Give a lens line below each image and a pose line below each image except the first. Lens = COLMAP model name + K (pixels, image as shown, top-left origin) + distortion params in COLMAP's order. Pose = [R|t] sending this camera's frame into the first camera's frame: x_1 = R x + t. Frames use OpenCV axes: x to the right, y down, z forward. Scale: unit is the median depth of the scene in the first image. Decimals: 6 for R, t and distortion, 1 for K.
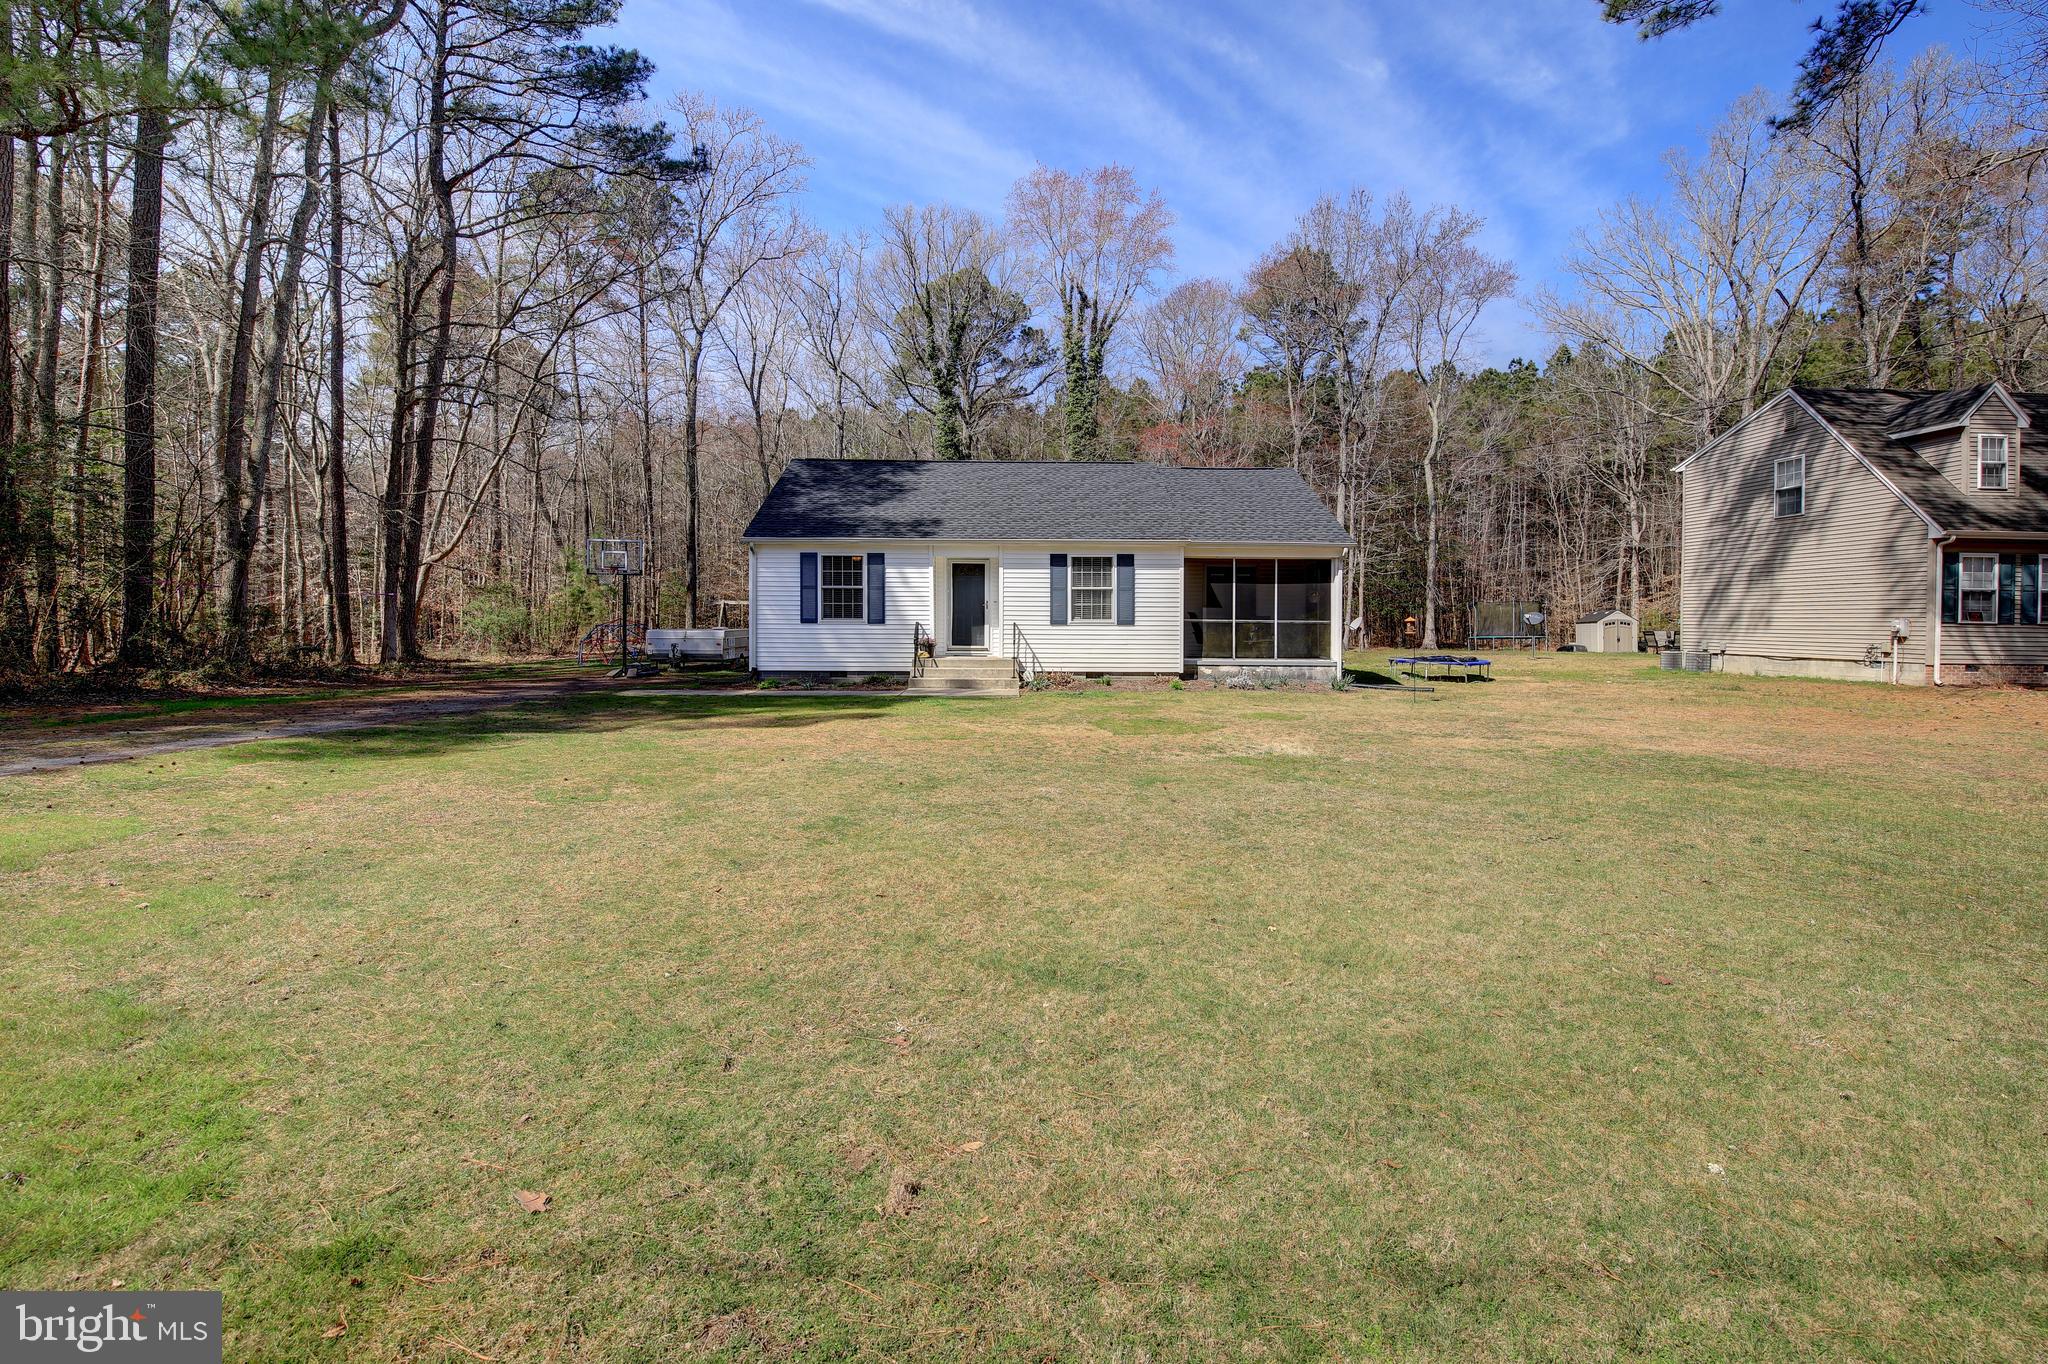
lens RADIAL K [[904.9, 0, 1024.1], [0, 904.9, 646.1], [0, 0, 1]] dist [-0.008692, -0.005479]
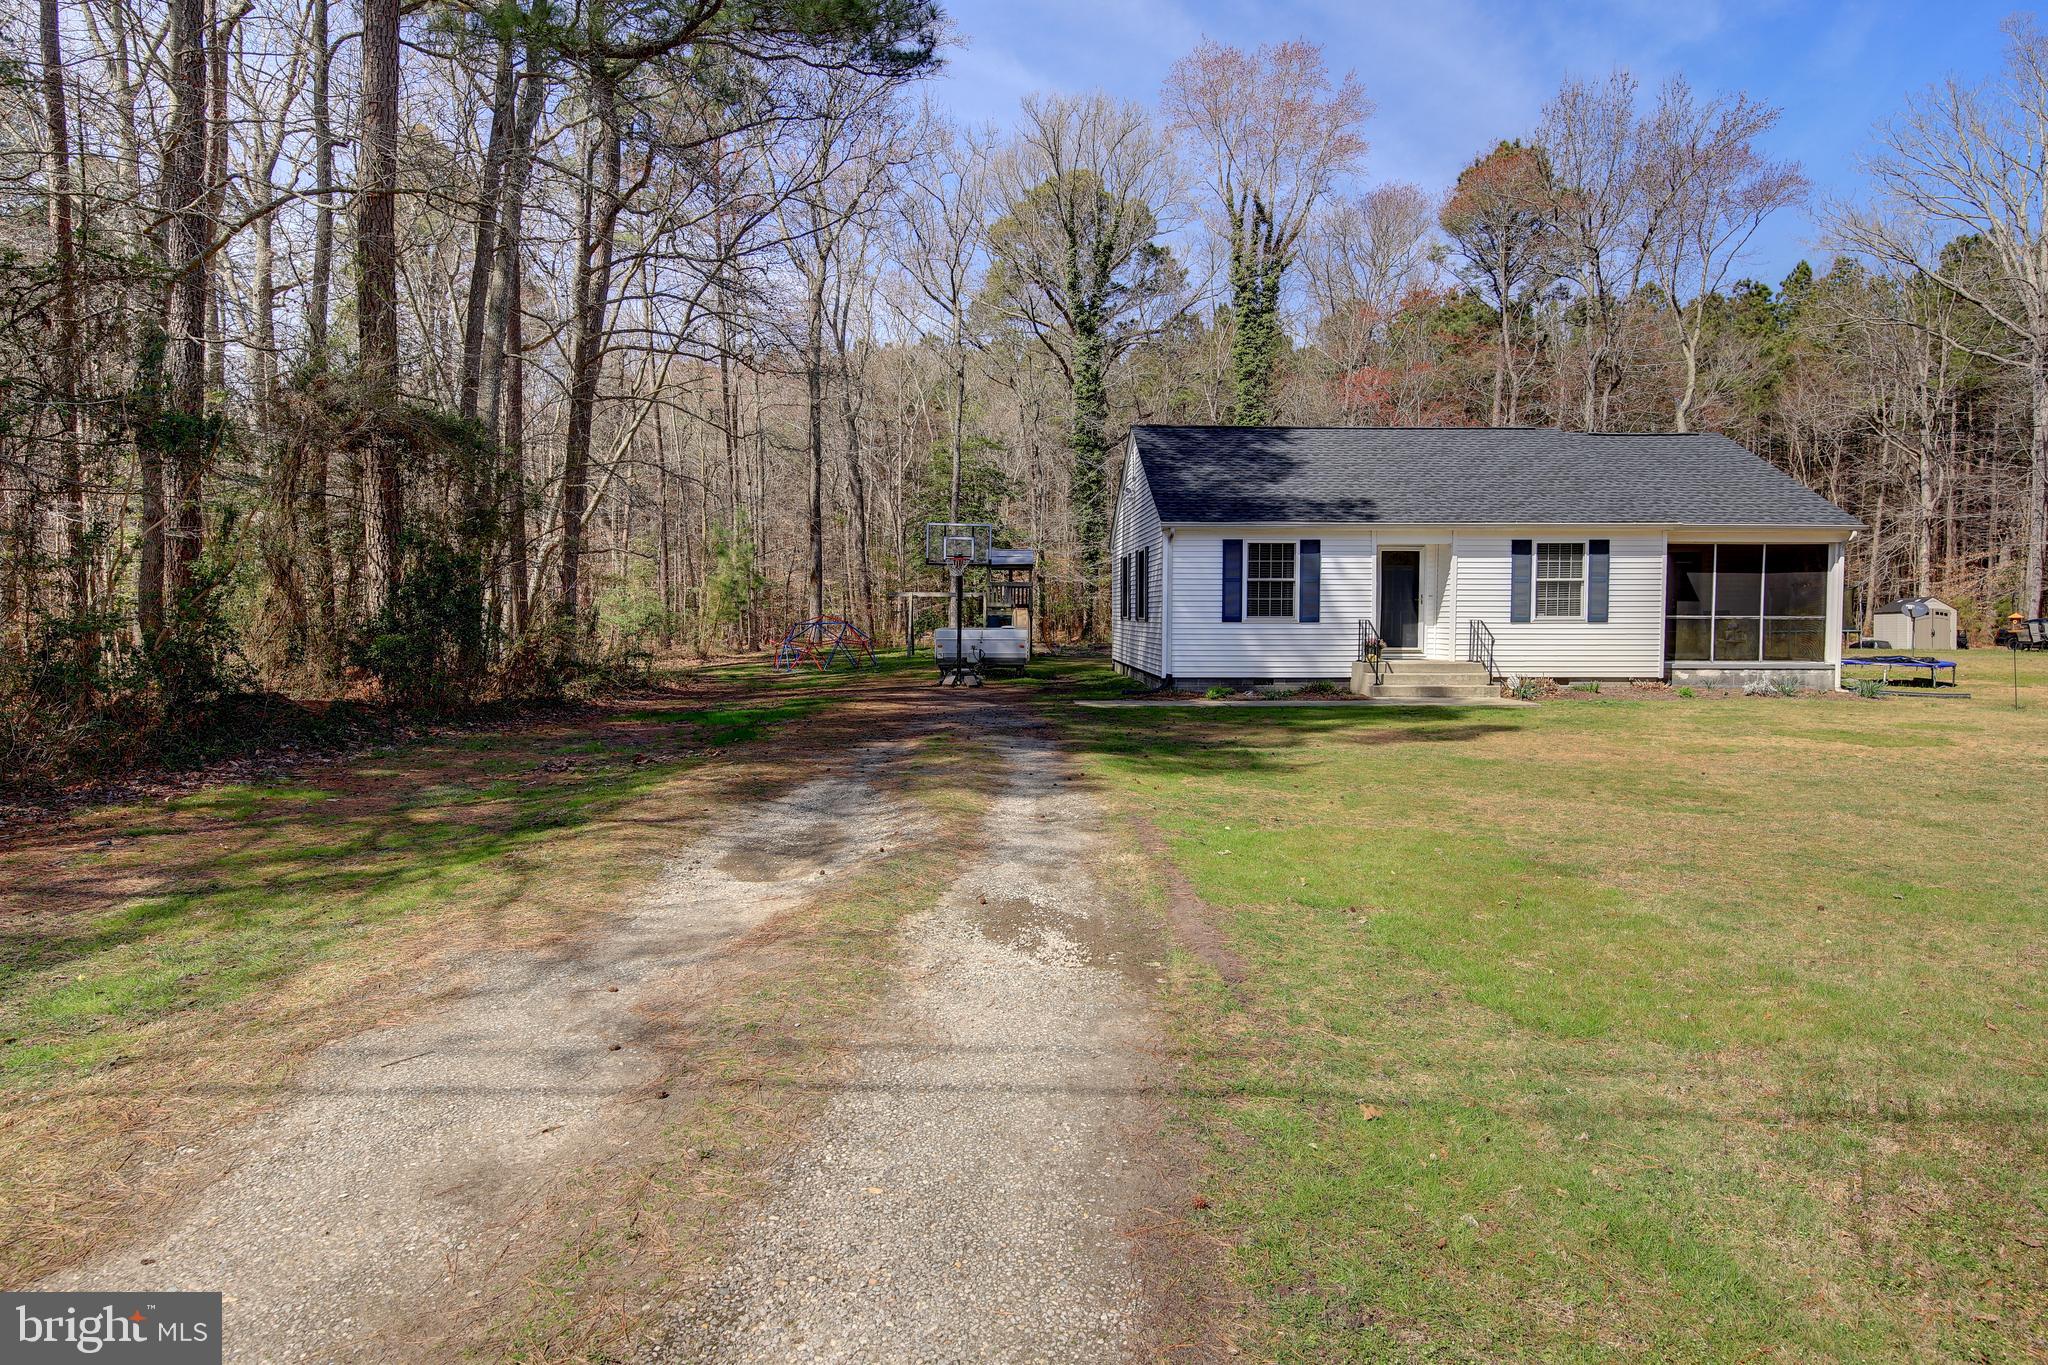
lens RADIAL K [[1155.7, 0, 1013.3], [0, 1155.7, 673.4], [0, 0, 1]] dist [0.013369, -0.006175]
pose [[0.999897, -0.005260, 0.013347, -0.446142], [0.004923, 0.999671, 0.025175, -0.005257], [-0.013475, -0.025106, 0.999594, -0.090615]]
